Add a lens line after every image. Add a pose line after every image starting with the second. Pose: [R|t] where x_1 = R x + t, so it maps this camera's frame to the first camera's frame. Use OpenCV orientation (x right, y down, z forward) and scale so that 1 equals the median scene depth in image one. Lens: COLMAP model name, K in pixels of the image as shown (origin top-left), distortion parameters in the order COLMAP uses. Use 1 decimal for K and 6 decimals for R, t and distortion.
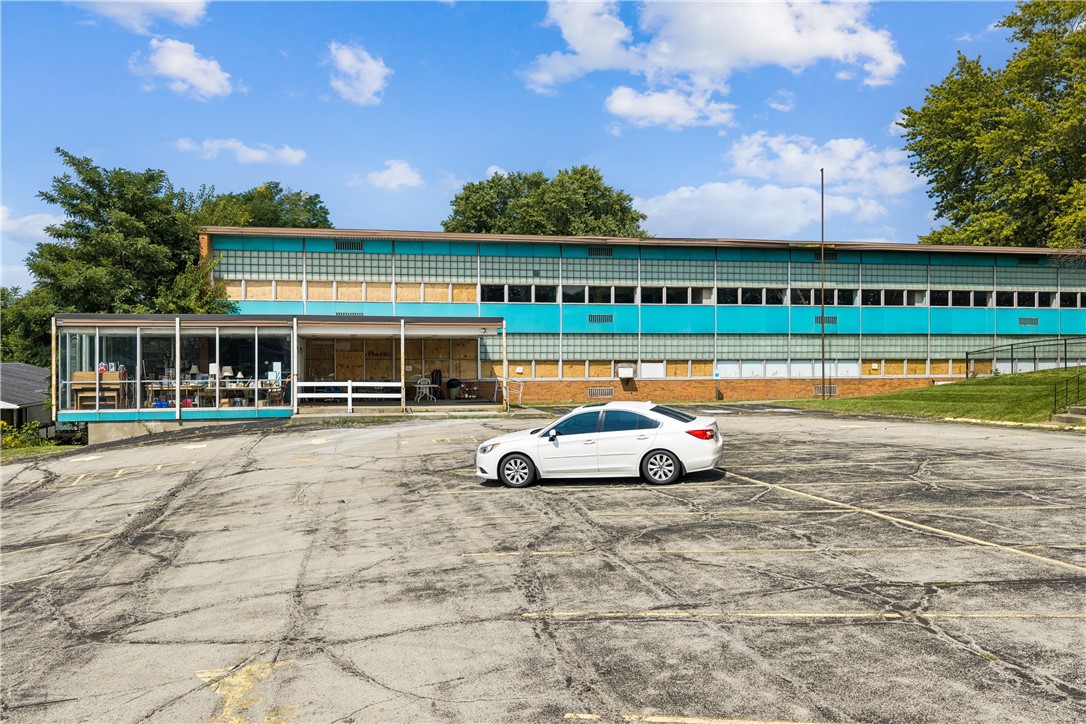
lens RADIAL K [[904.2, 0, 543.0], [0, 904.2, 362.0], [0, 0, 1]] dist [0.007419, 0.003808]
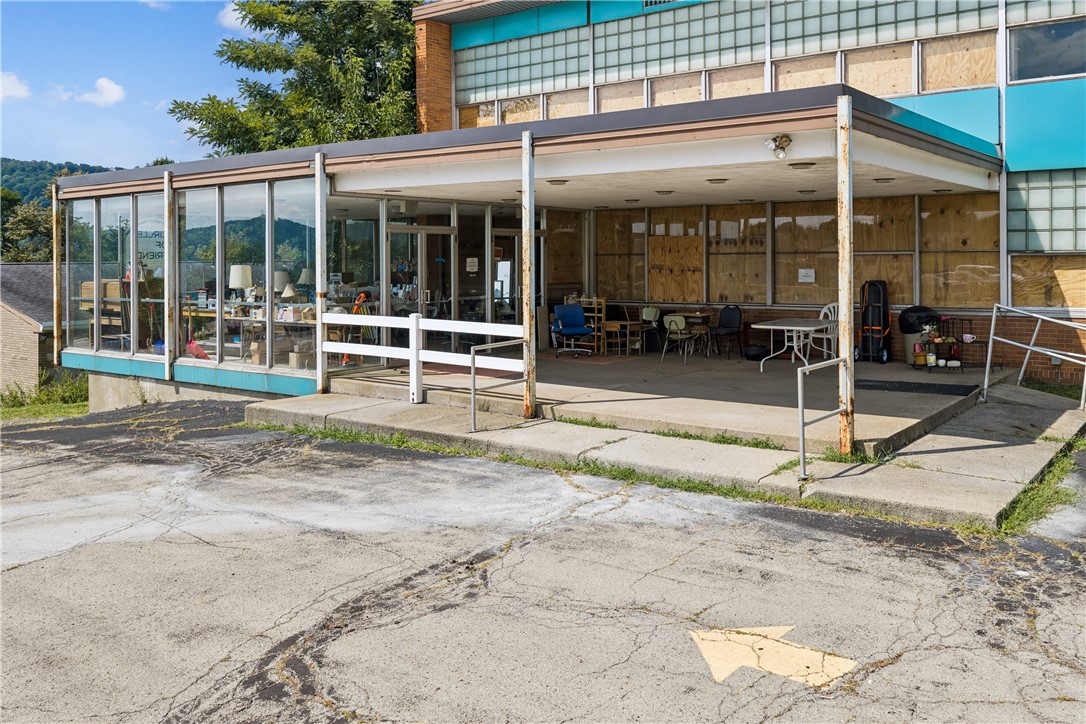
lens RADIAL K [[925.4, 0, 540.2], [0, 925.4, 256.1], [0, 0, 1]] dist [0.011818, -0.001882]
pose [[0.646771, -0.003898, -0.762674, 0.081532], [0.004878, 0.999988, -0.000974, -0.001570], [0.762668, -0.003090, 0.646782, 0.641639]]
